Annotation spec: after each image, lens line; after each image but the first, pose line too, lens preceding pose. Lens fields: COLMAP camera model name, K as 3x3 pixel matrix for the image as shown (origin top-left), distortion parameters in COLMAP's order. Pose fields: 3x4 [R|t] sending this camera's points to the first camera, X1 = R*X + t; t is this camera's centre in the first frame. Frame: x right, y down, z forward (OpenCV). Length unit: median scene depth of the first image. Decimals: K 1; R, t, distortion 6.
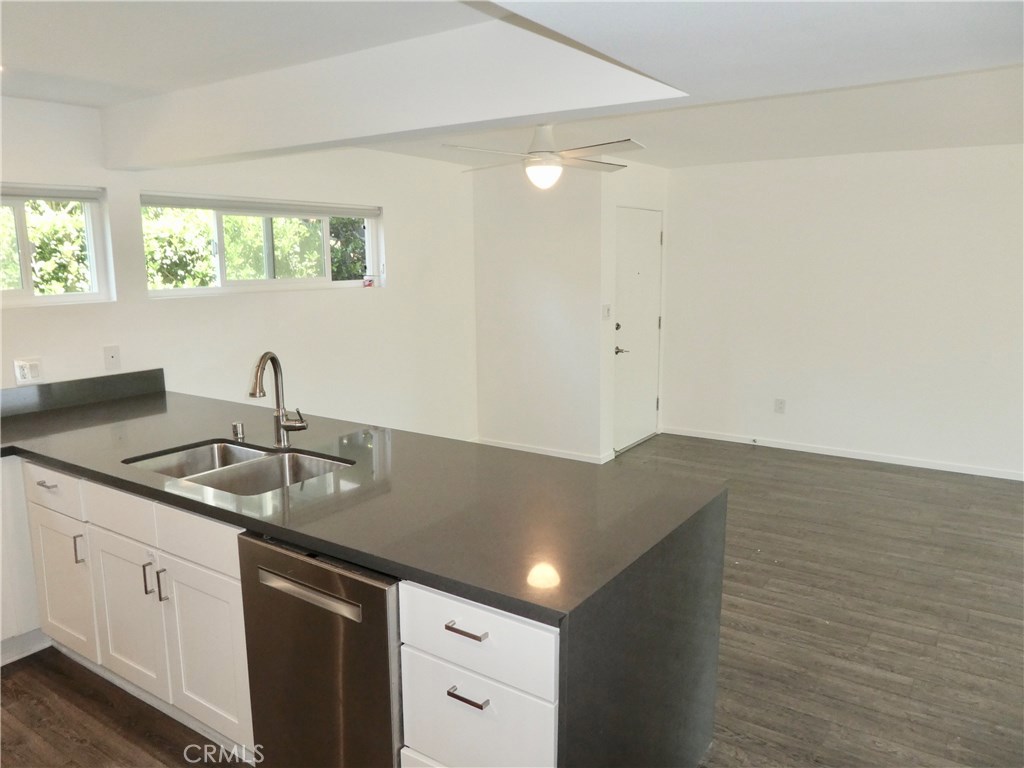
lens RADIAL K [[737.8, 0, 512.7], [0, 737.8, 386.0], [0, 0, 1]] dist [-0.017730, 0.001833]
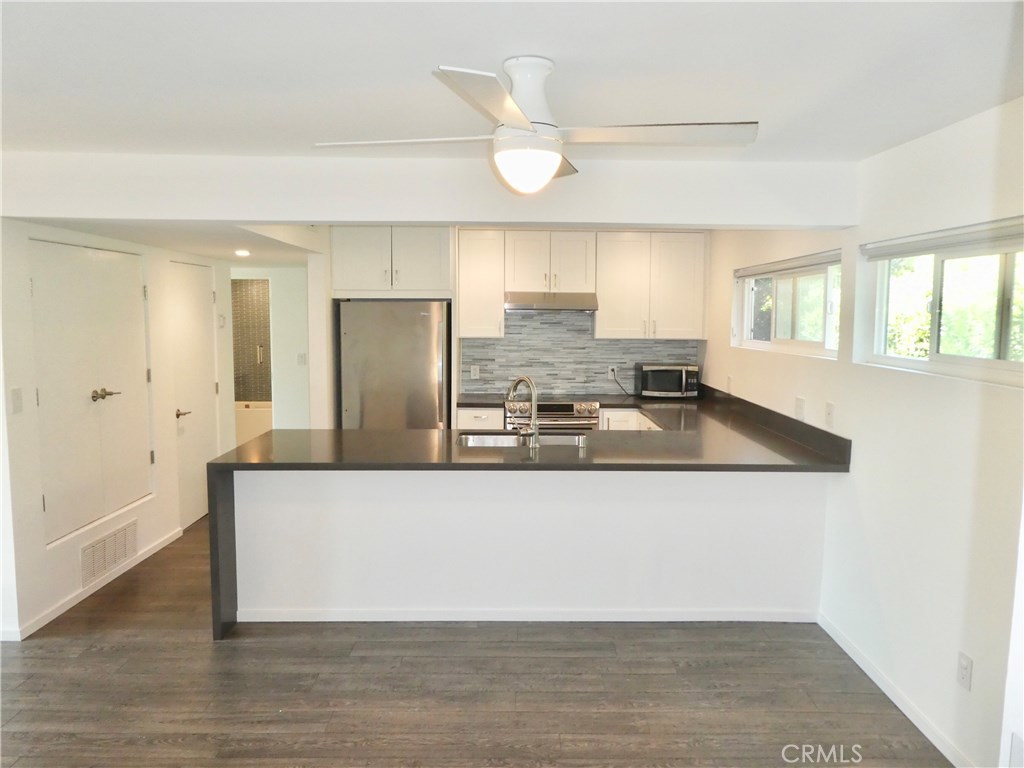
lens RADIAL K [[737.8, 0, 527.3], [0, 737.8, 371.8], [0, 0, 1]] dist [-0.017730, 0.001833]
pose [[-0.810311, 0.040649, -0.584588, 0.466154], [-0.111209, 0.968795, 0.221514, -0.335655], [0.575350, 0.244507, -0.780505, 1.847212]]
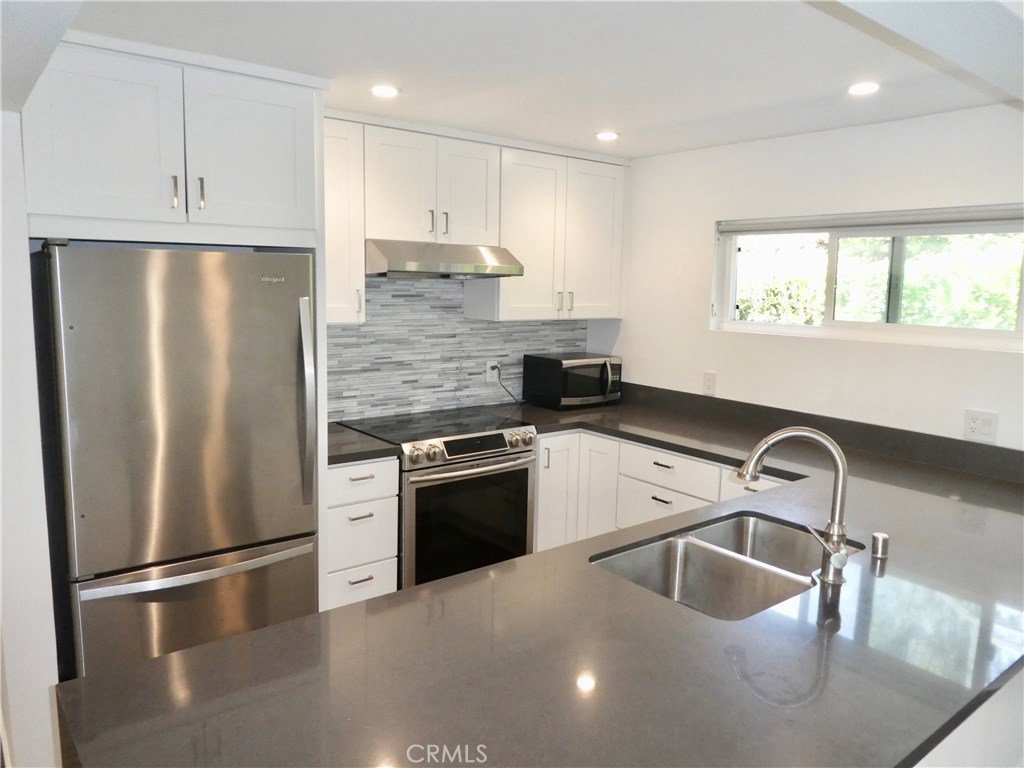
lens RADIAL K [[737.8, 0, 530.7], [0, 737.8, 378.1], [0, 0, 1]] dist [-0.017730, 0.001833]
pose [[-0.278797, 0.119008, -0.952948, 0.331846], [-0.190133, 0.965810, 0.176241, -0.143279], [0.941340, 0.230322, -0.246637, 0.781001]]
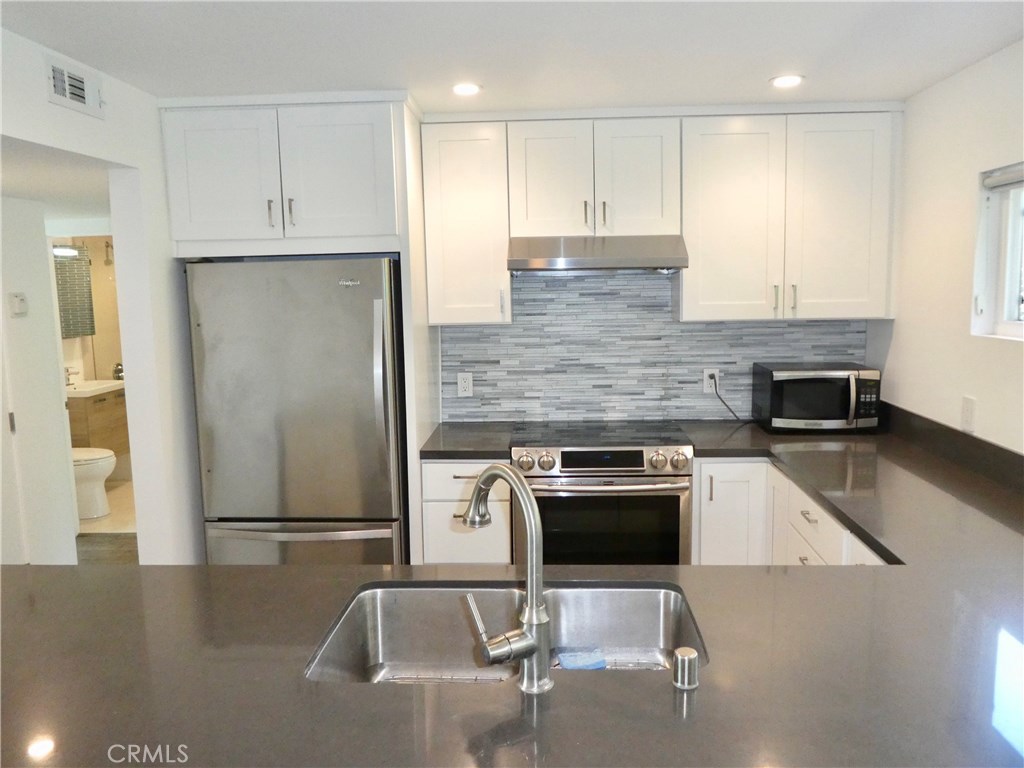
lens RADIAL K [[778.4, 0, 529.0], [0, 778.4, 376.7], [0, 0, 1]] dist [-0.022840, 0.016465]
pose [[-0.848888, 0.079576, -0.522549, -0.059115], [-0.075646, 0.960136, 0.269102, -0.213557], [0.523132, 0.267966, -0.809029, 1.205089]]
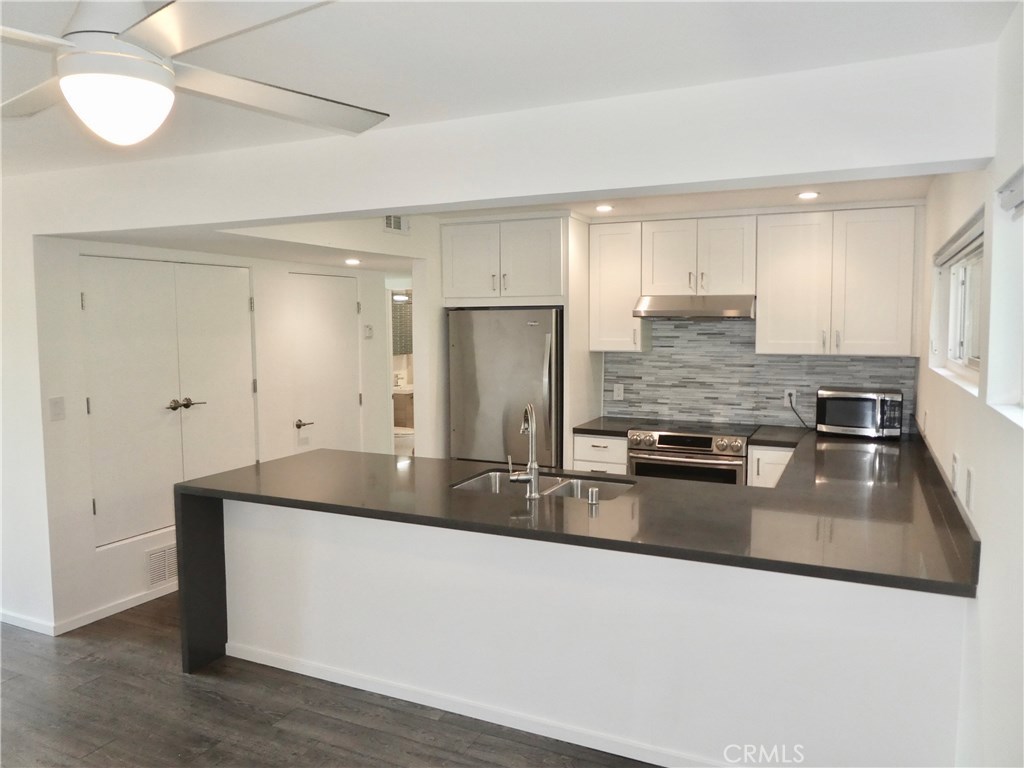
lens RADIAL K [[737.8, 0, 527.9], [0, 737.8, 374.5], [0, 0, 1]] dist [-0.017730, 0.001833]
pose [[-0.985733, 0.013152, -0.167801, -0.110315], [-0.028564, 0.969410, 0.243778, -0.321523], [0.165874, 0.245094, -0.955204, 1.778120]]
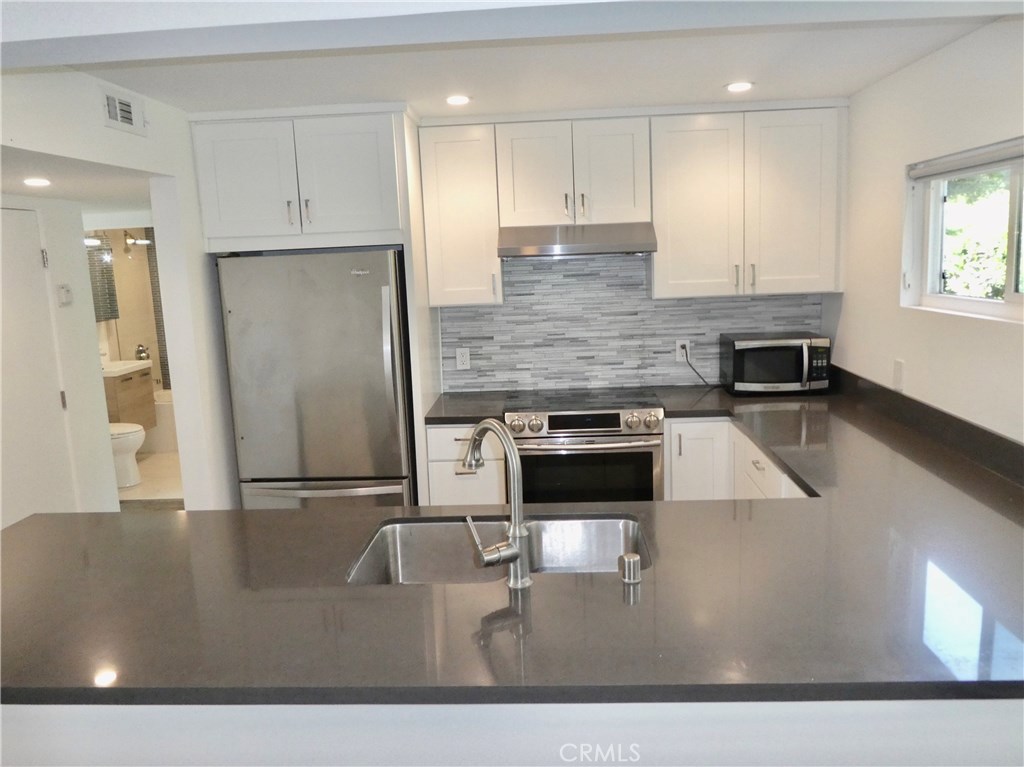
lens RADIAL K [[772.1, 0, 521.4], [0, 772.1, 373.8], [0, 0, 1]] dist [-0.017858, 0.004943]
pose [[-0.850963, 0.113390, -0.512840, 0.000516], [-0.054225, 0.952234, 0.300518, -0.253033], [0.522419, 0.283538, -0.804167, 1.320042]]
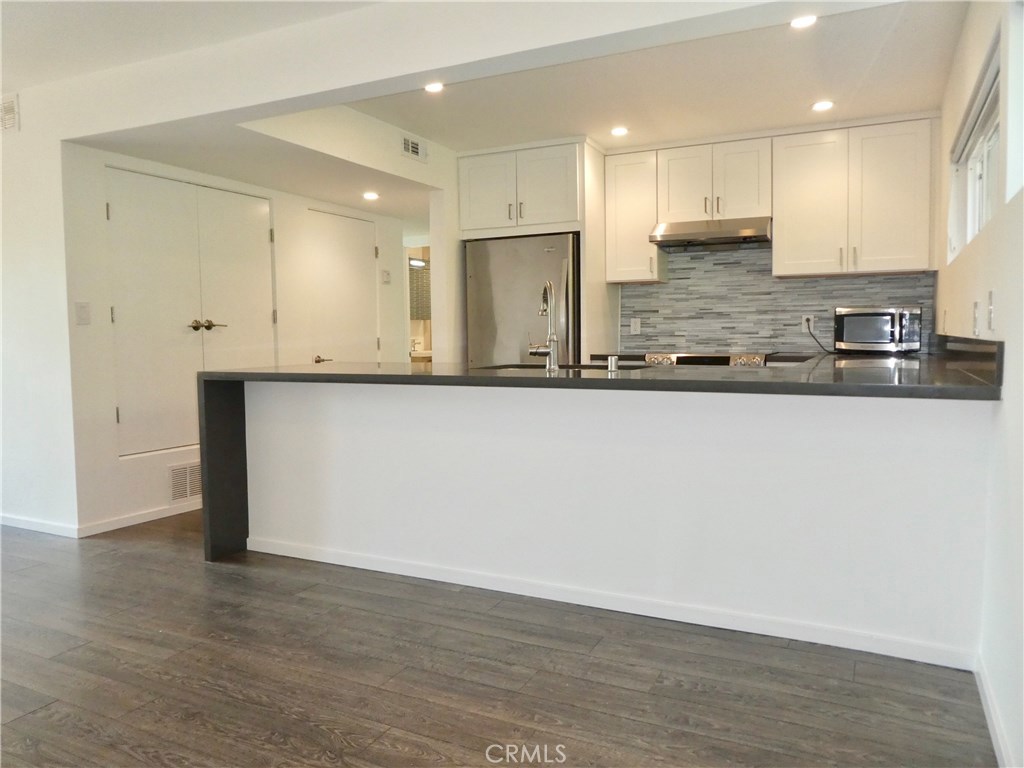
lens RADIAL K [[737.8, 0, 529.7], [0, 737.8, 373.1], [0, 0, 1]] dist [-0.017730, 0.001833]
pose [[-0.988436, 0.016135, -0.150778, -0.101016], [-0.018675, 0.973802, 0.226630, -0.147543], [0.150484, 0.226825, -0.962239, 1.826279]]
